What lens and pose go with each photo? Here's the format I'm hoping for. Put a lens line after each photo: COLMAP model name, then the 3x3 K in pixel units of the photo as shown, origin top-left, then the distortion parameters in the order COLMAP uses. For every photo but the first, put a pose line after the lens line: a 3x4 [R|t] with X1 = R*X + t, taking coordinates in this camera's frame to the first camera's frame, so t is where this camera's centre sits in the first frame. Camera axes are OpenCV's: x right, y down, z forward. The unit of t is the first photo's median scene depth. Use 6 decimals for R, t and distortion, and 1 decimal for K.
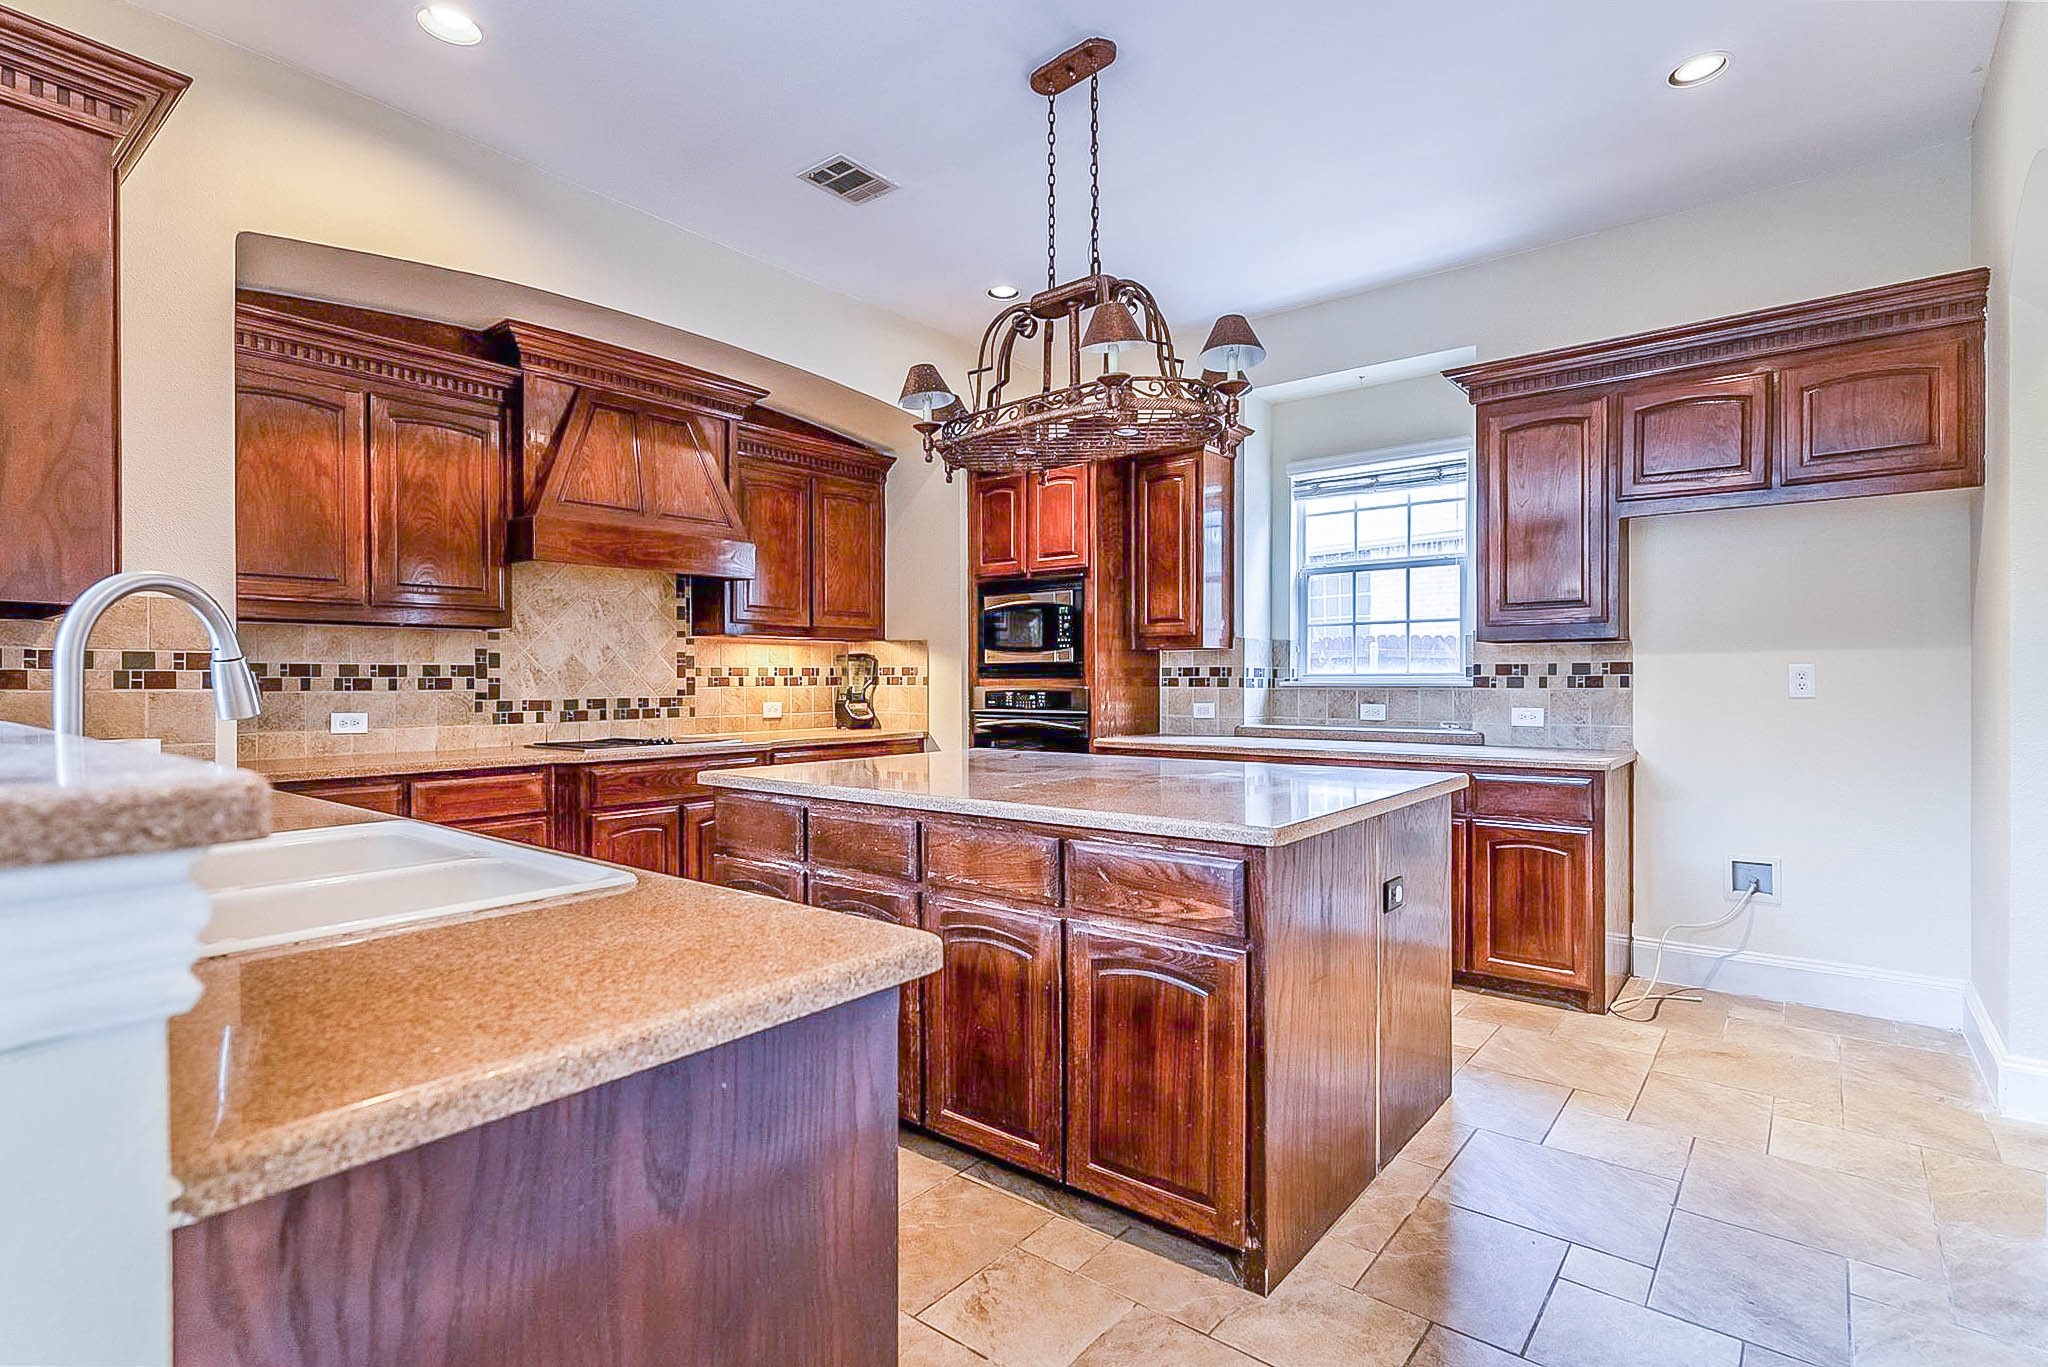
lens RADIAL K [[981.4, 0, 1027.3], [0, 981.4, 682.5], [0, 0, 1]] dist [-0.001355, -0.000015]
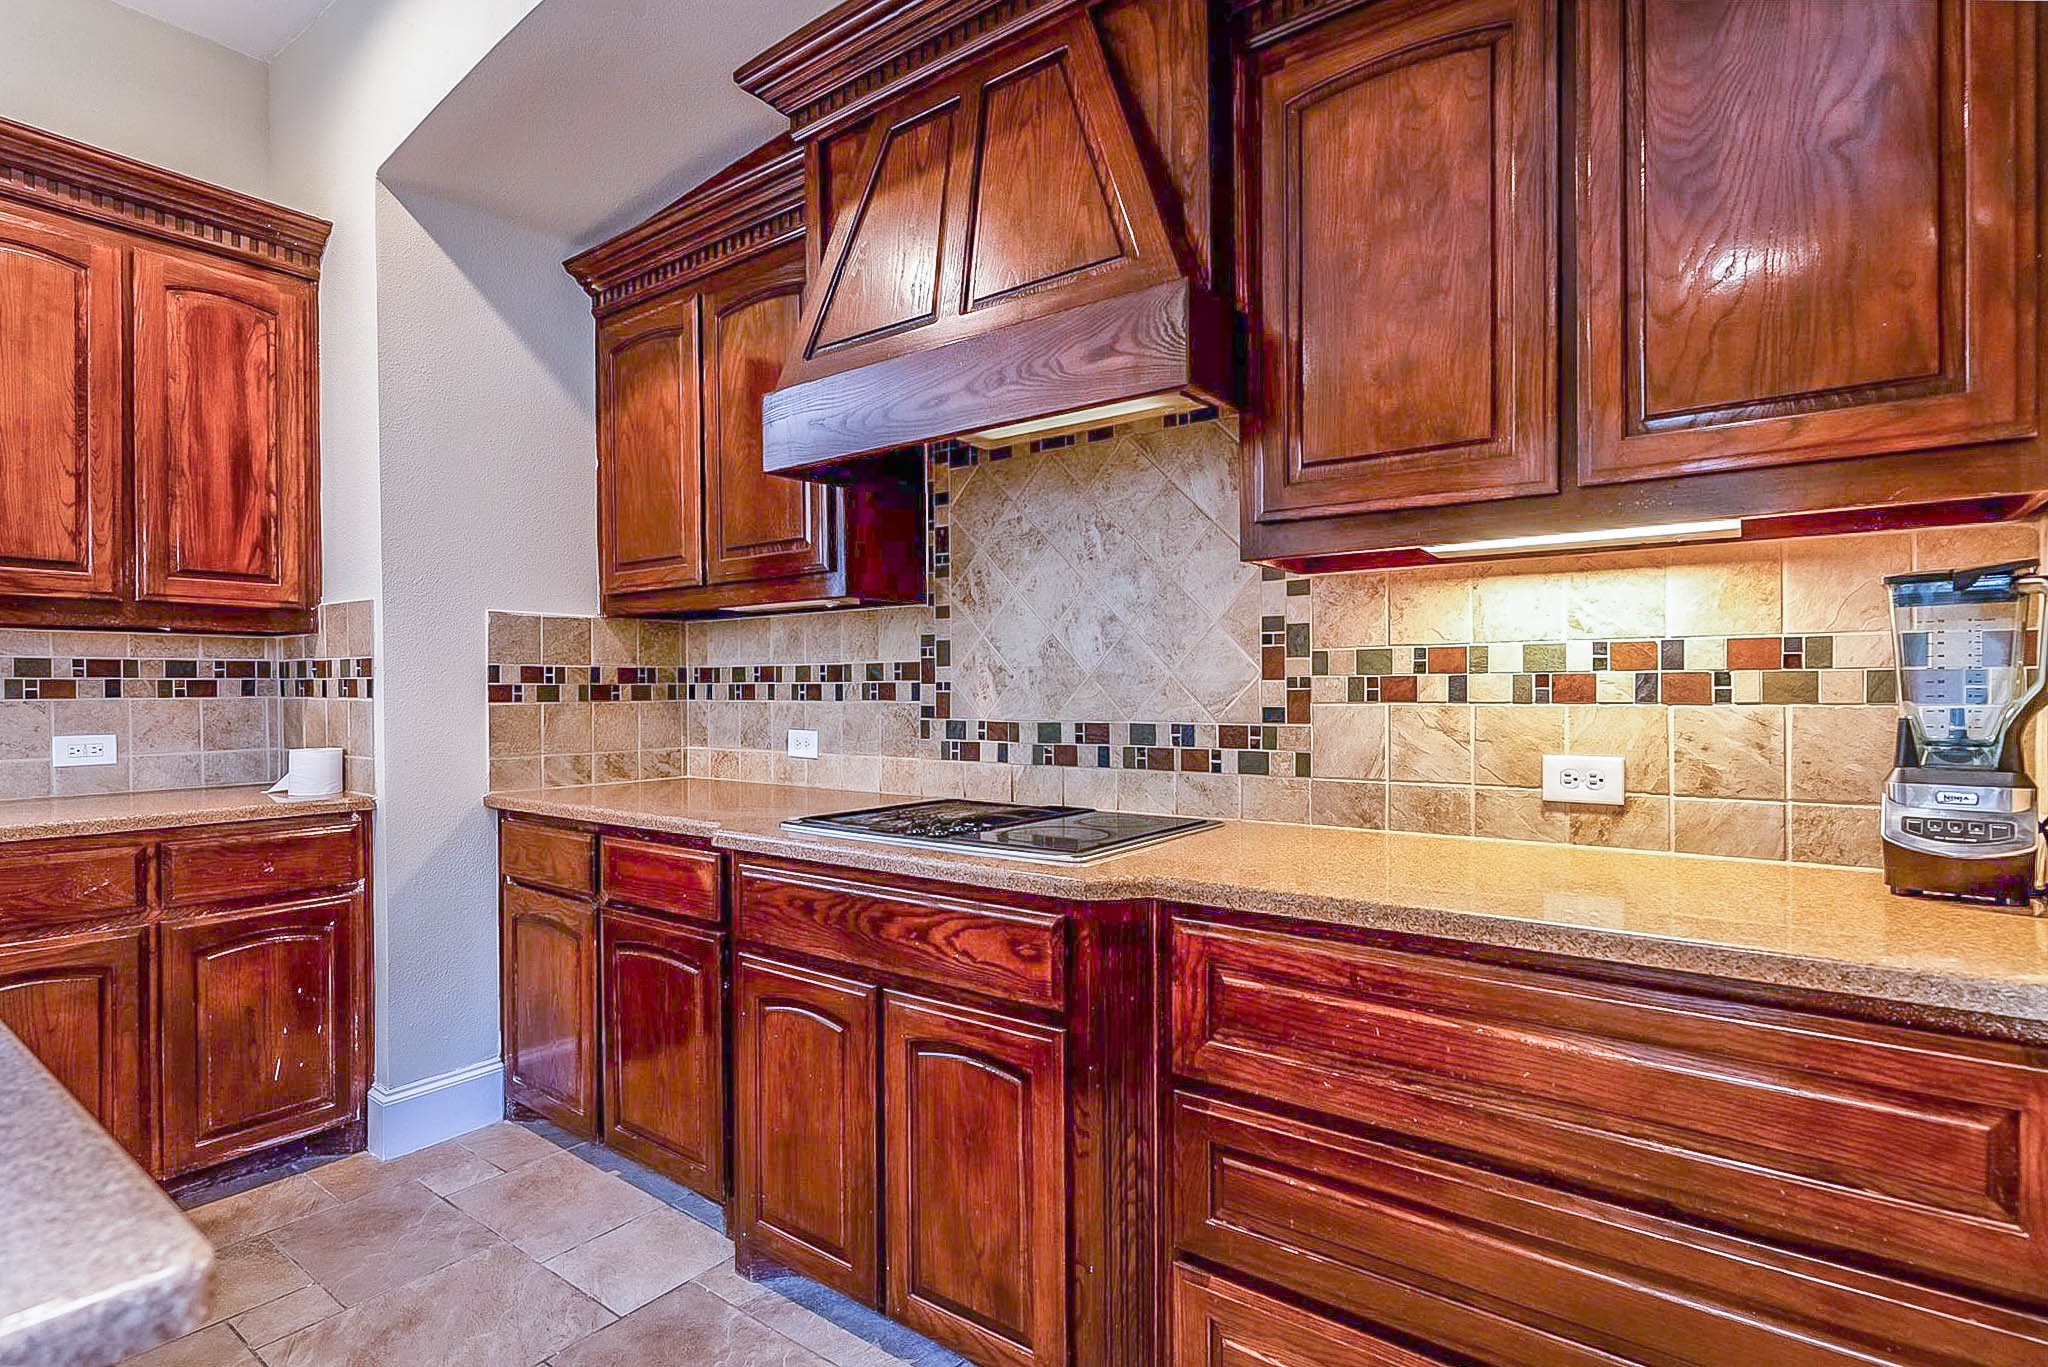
lens RADIAL K [[981.4, 0, 1028.6], [0, 981.4, 682.5], [0, 0, 1]] dist [-0.001355, -0.000015]
pose [[0.041497, -0.009621, -0.999092, 0.056344], [-0.003467, 0.999946, -0.009773, 0.001163], [0.999133, 0.003870, 0.041461, 0.979709]]
